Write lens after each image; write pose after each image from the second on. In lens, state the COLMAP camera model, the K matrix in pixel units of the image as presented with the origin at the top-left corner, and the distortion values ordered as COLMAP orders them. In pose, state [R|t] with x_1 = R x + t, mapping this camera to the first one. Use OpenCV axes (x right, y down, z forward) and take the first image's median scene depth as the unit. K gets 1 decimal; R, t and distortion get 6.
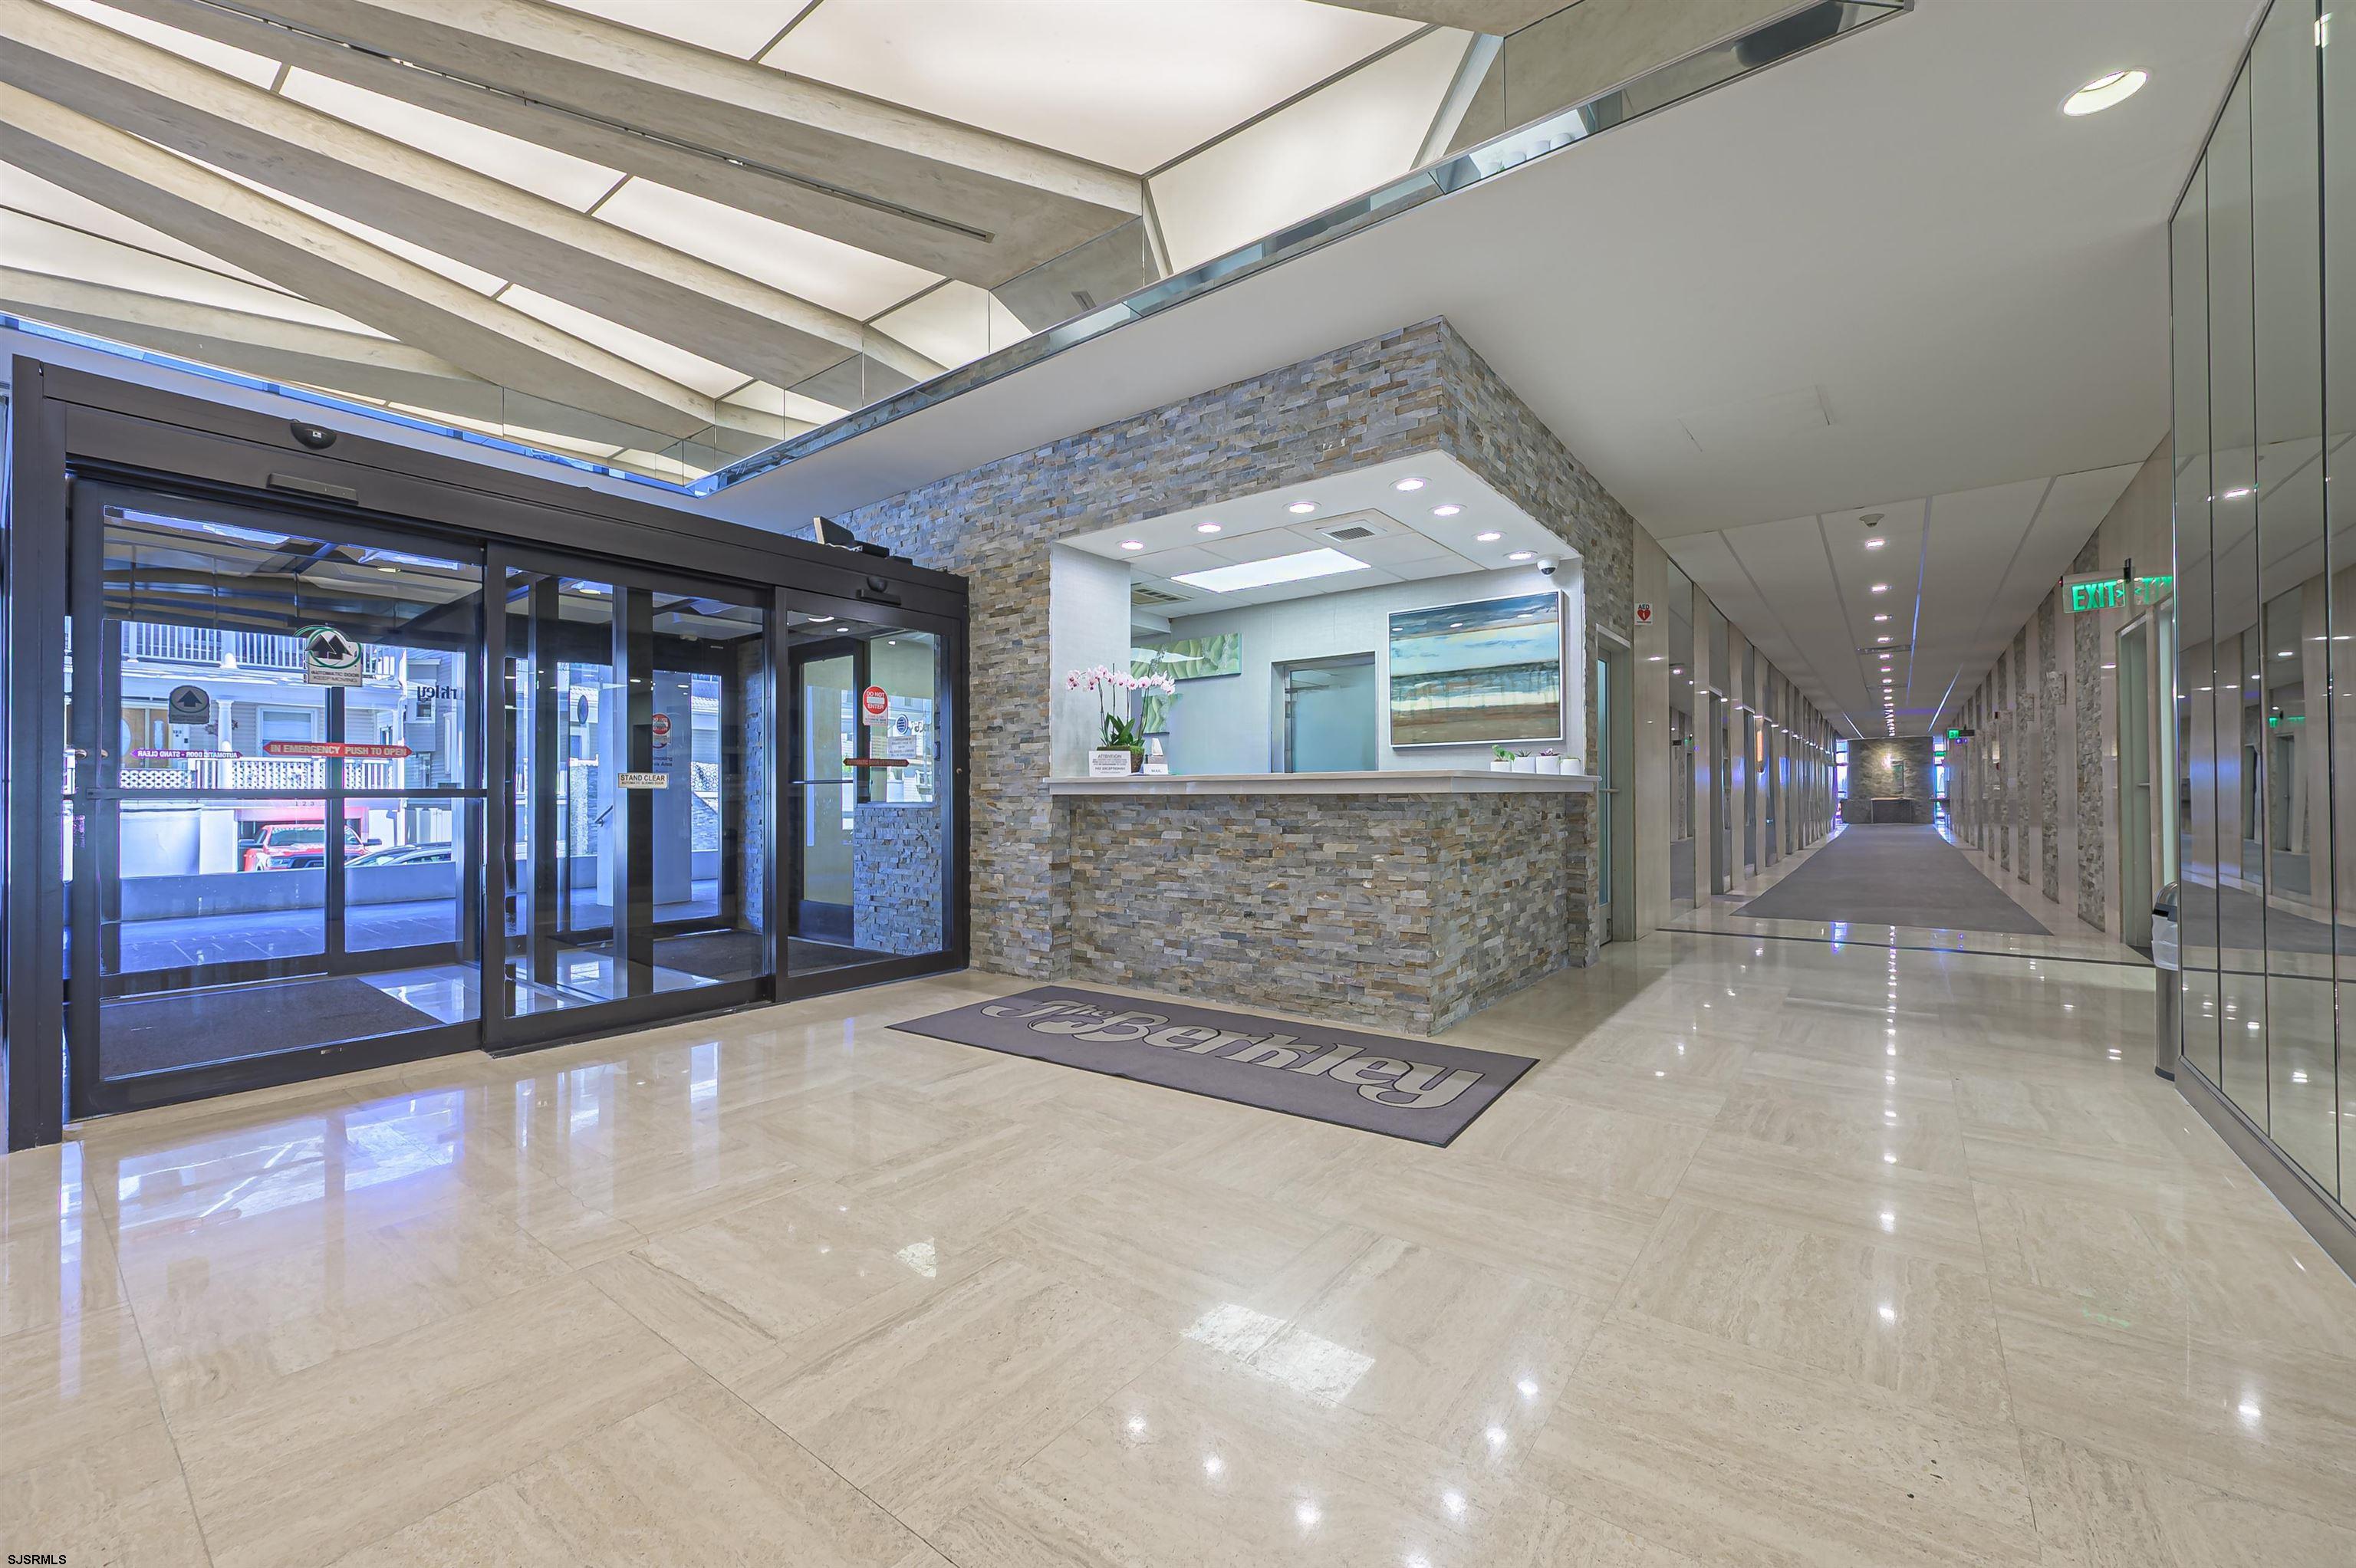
lens RADIAL K [[929.8, 0, 1179.2], [0, 929.8, 787.4], [0, 0, 1]] dist [-0.004116, 0.000029]
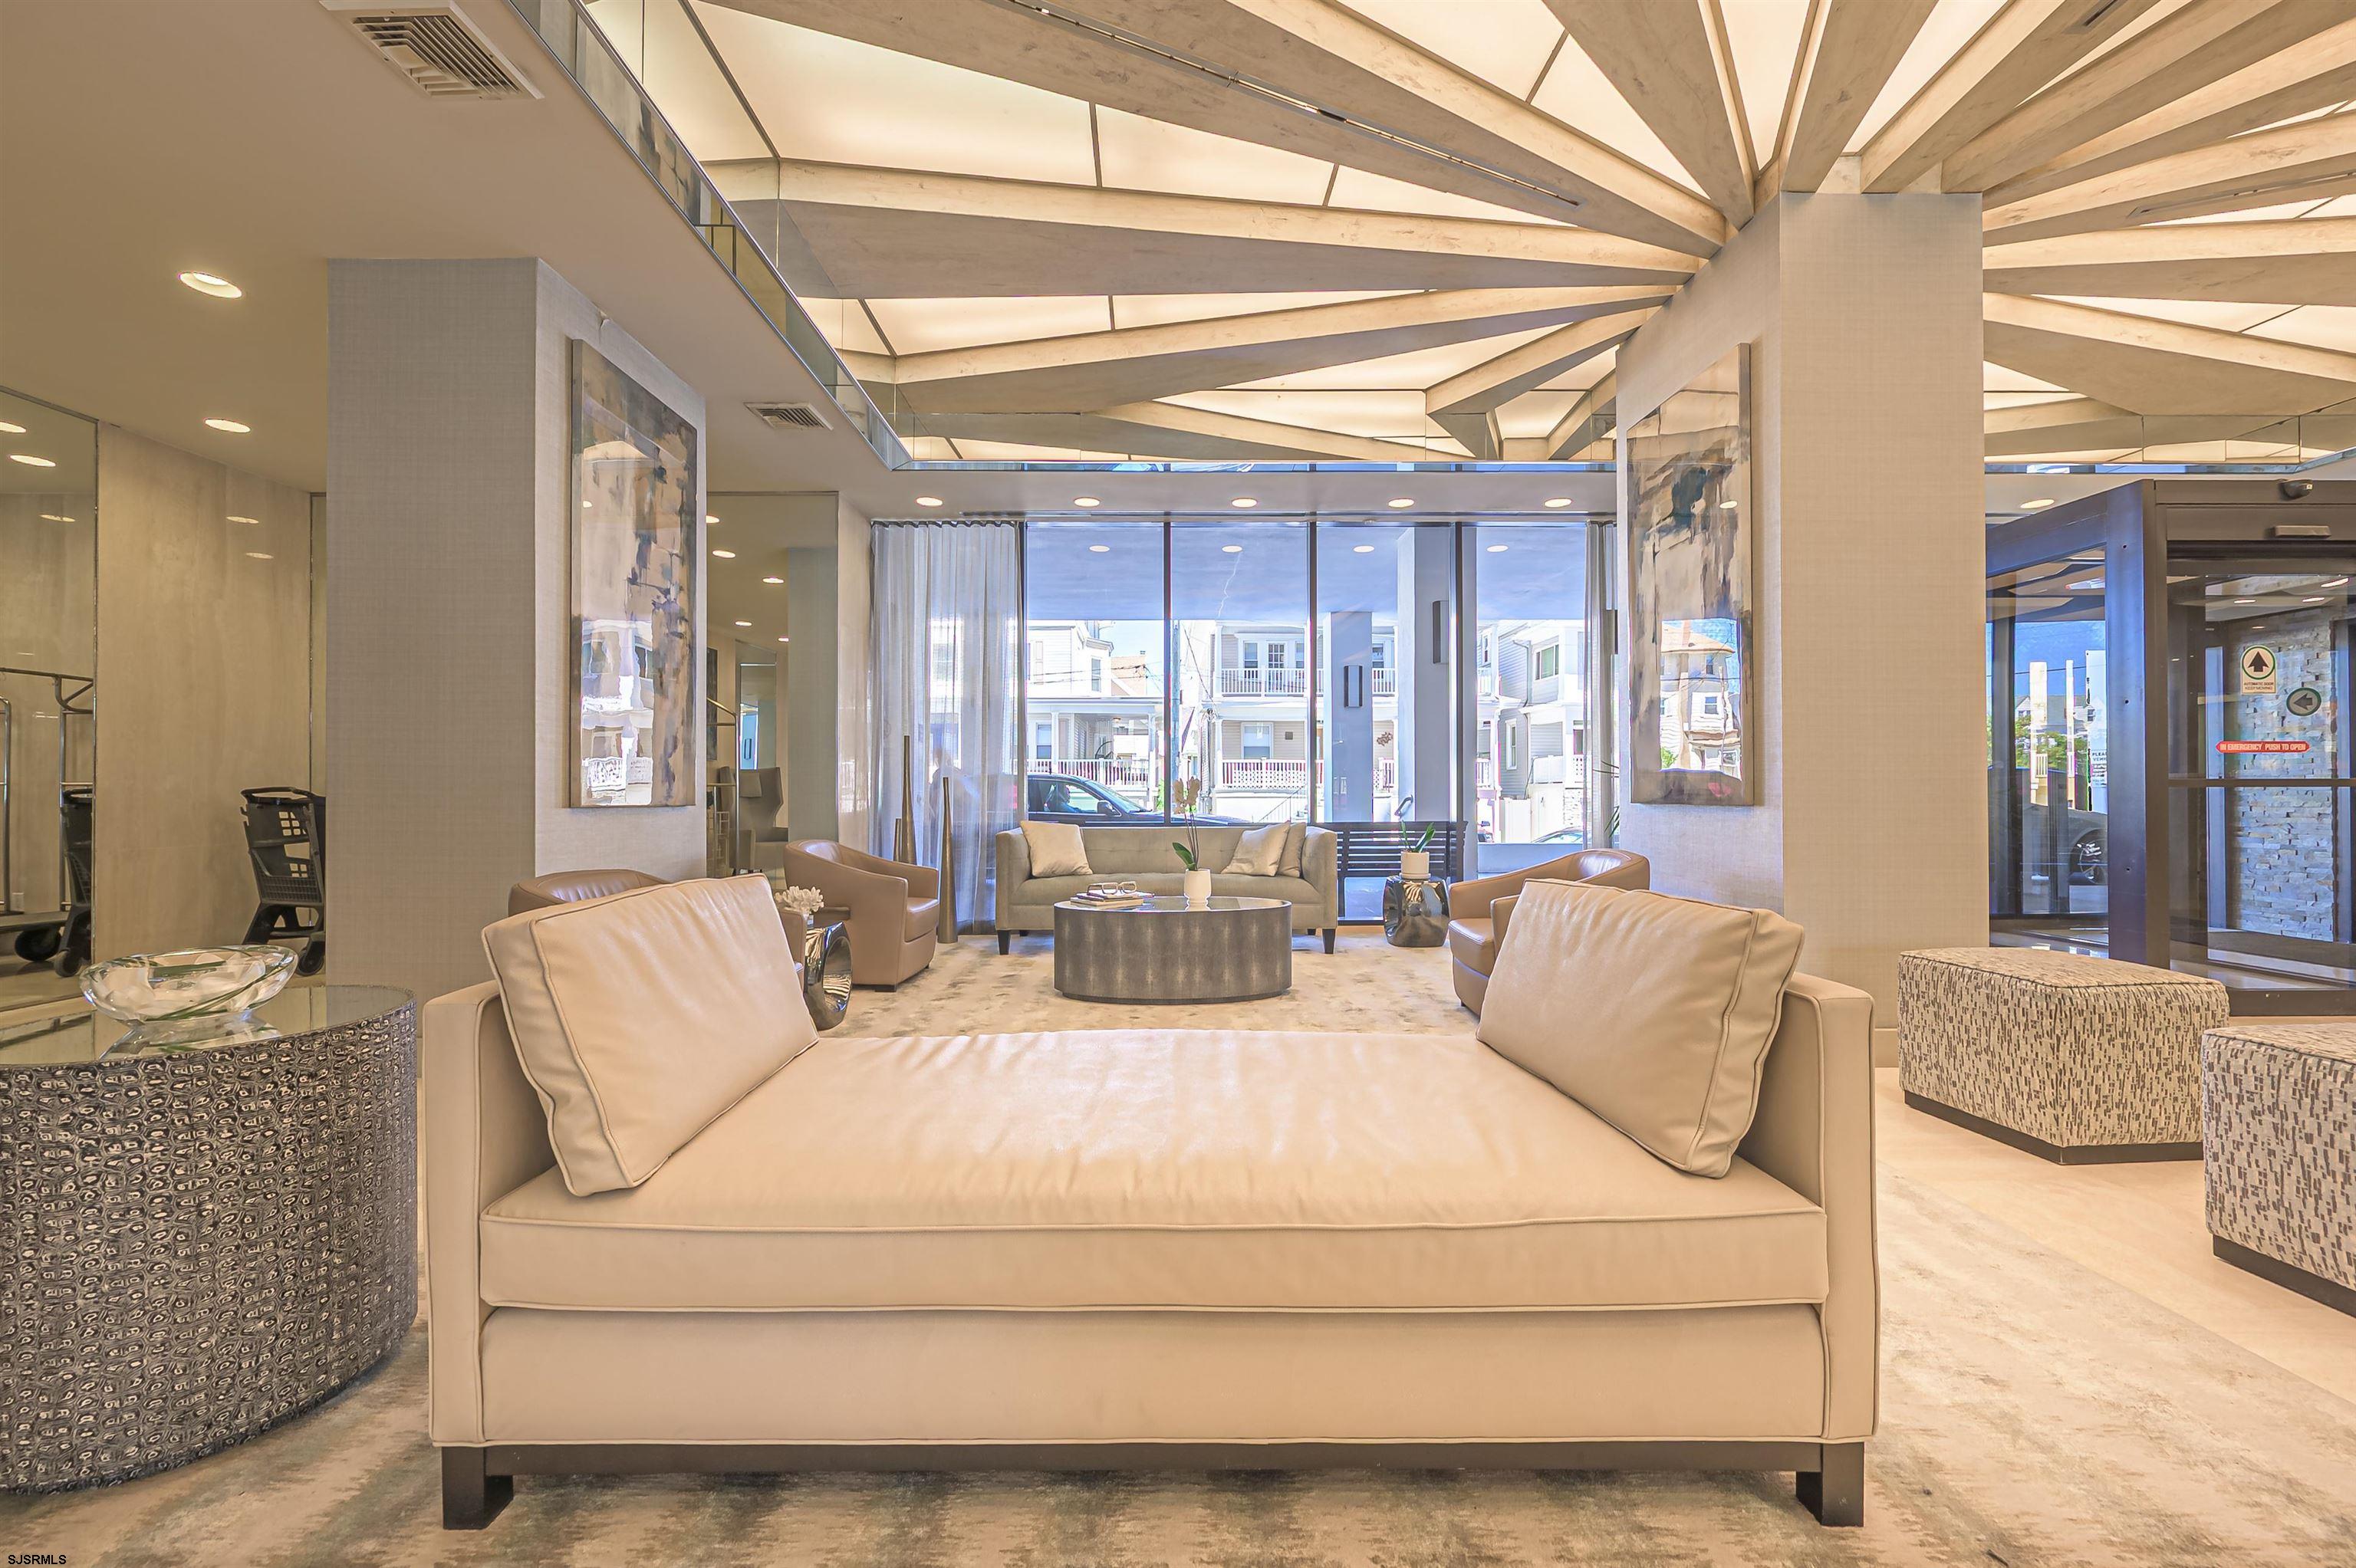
lens RADIAL K [[929.8, 0, 1173.1], [0, 929.8, 784.3], [0, 0, 1]] dist [-0.004116, 0.000029]
pose [[0.608728, -0.004401, -0.793367, -0.856488], [0.009071, 0.999958, 0.001413, -0.006983], [0.793327, -0.008056, 0.608742, -0.897170]]
